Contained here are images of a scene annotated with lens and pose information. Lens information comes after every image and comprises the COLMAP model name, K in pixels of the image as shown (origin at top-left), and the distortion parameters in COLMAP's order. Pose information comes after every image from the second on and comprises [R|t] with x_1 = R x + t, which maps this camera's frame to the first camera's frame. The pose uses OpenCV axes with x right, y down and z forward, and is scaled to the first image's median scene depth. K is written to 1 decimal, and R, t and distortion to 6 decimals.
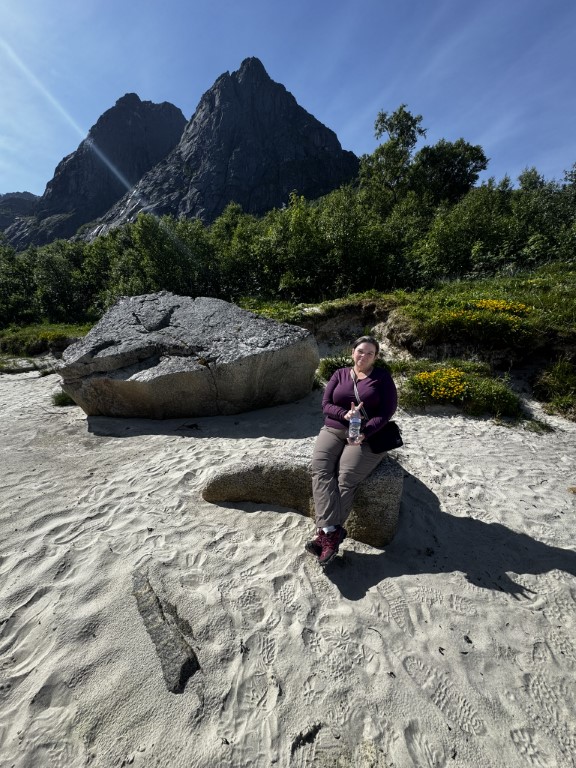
lens RADIAL K [[307.9, 0, 292.8], [0, 307.9, 385.0], [0, 0, 1]] dist [-0.002410, -0.001396]
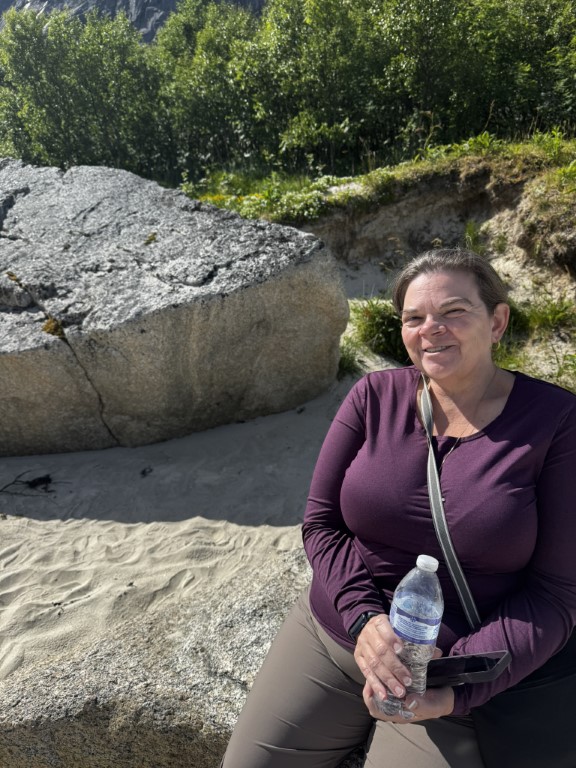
lens RADIAL K [[540.3, 0, 282.9], [0, 540.3, 387.5], [0, 0, 1]] dist [0.102942, -0.137977]
pose [[0.996034, -0.013692, -0.087918, 0.050747], [0.021747, 0.995583, 0.091331, -0.038943], [0.086279, -0.092881, 0.991932, 0.225287]]
